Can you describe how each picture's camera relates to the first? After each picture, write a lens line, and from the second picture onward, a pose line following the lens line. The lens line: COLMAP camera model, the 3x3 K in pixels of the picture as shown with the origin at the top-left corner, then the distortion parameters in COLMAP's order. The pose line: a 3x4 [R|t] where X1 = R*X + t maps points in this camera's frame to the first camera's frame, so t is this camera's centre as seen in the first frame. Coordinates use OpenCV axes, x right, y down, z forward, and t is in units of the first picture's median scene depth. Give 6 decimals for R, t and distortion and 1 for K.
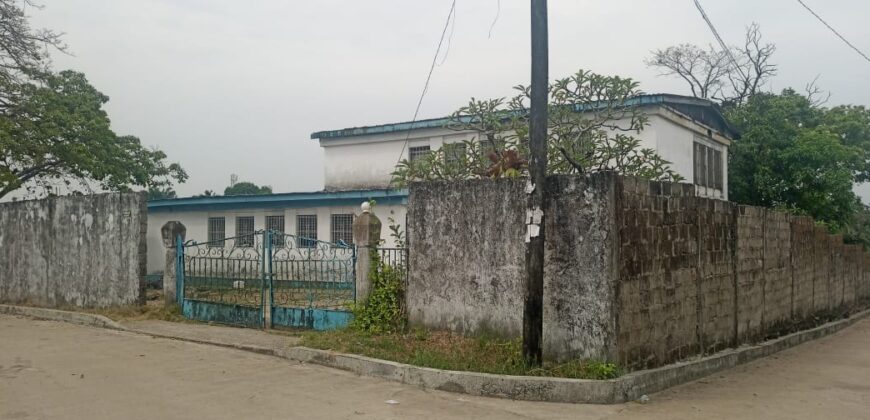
lens RADIAL K [[705.9, 0, 436.7], [0, 705.9, 212.7], [0, 0, 1]] dist [0.069944, -0.083124]
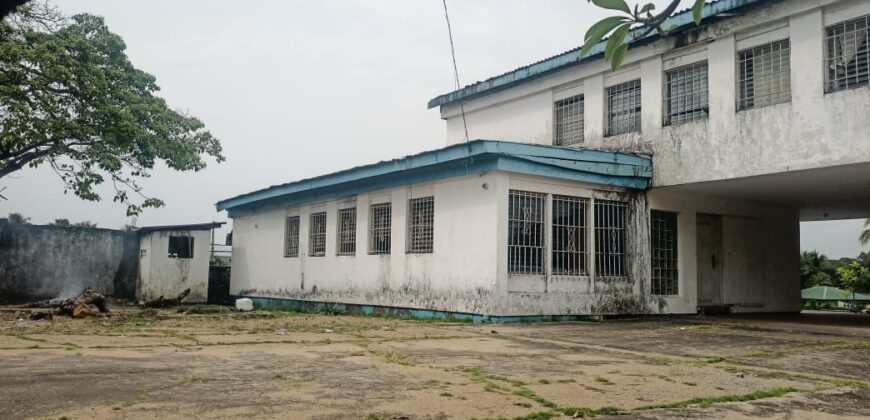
lens RADIAL K [[705.9, 0, 437.8], [0, 705.9, 214.6], [0, 0, 1]] dist [0.069944, -0.083124]
pose [[0.938382, -0.012851, -0.345360, 0.166917], [-0.007452, 0.998324, -0.057396, 0.093699], [0.345519, 0.056433, 0.936713, 0.773764]]
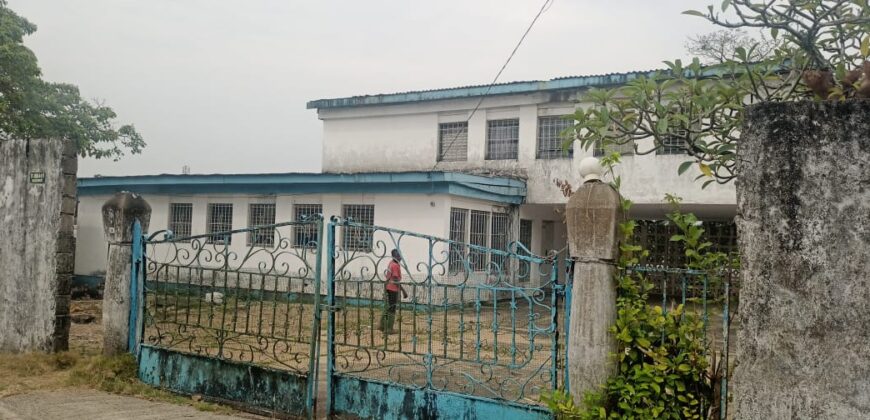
lens RADIAL K [[705.9, 0, 436.7], [0, 705.9, 213.6], [0, 0, 1]] dist [0.069944, -0.083124]
pose [[0.997120, 0.039881, 0.064503, -0.179410], [-0.039681, 0.999203, -0.004382, 0.020202], [-0.064627, 0.001810, 0.997908, 0.470241]]
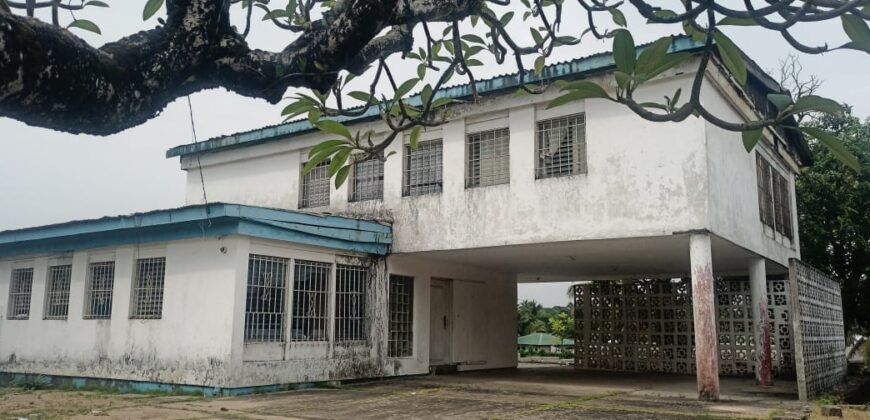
lens RADIAL K [[705.9, 0, 438.1], [0, 705.9, 214.7], [0, 0, 1]] dist [0.069944, -0.083124]
pose [[0.999949, 0.009629, -0.003147, 0.177897], [-0.009950, 0.991899, -0.126636, 0.067997], [0.001902, 0.126661, 0.991944, 0.772219]]
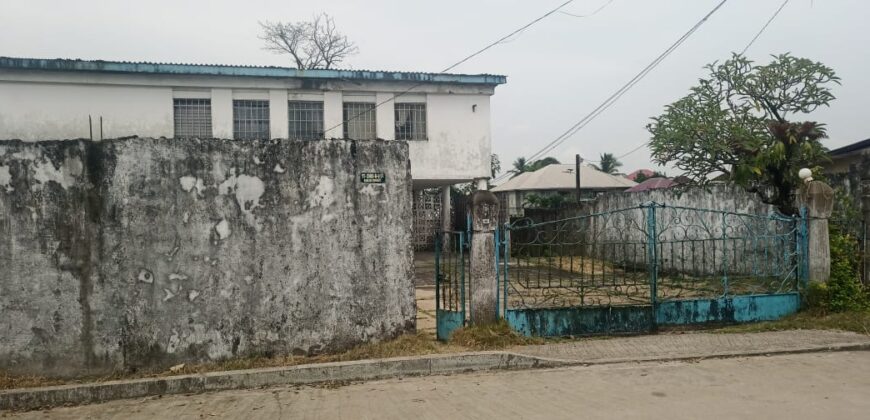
lens RADIAL K [[705.9, 0, 438.3], [0, 705.9, 214.2], [0, 0, 1]] dist [0.069944, -0.083124]
pose [[0.648120, -0.017074, 0.761347, -0.881661], [-0.004078, 0.999656, 0.025890, 0.017111], [-0.761527, -0.019885, 0.647828, 0.627209]]
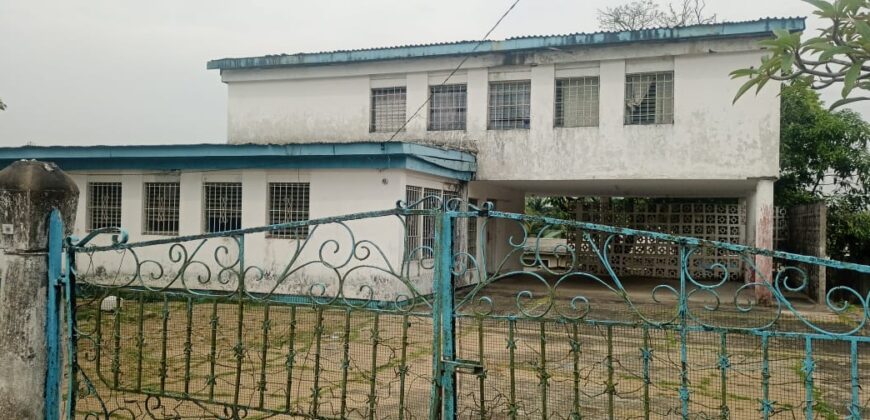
lens RADIAL K [[705.9, 0, 436.9], [0, 705.9, 210.9], [0, 0, 1]] dist [0.069944, -0.083124]
pose [[0.970469, 0.024561, 0.239974, -0.281237], [-0.029481, 0.999422, 0.016932, 0.022086], [-0.239419, -0.023506, 0.970632, 0.678627]]
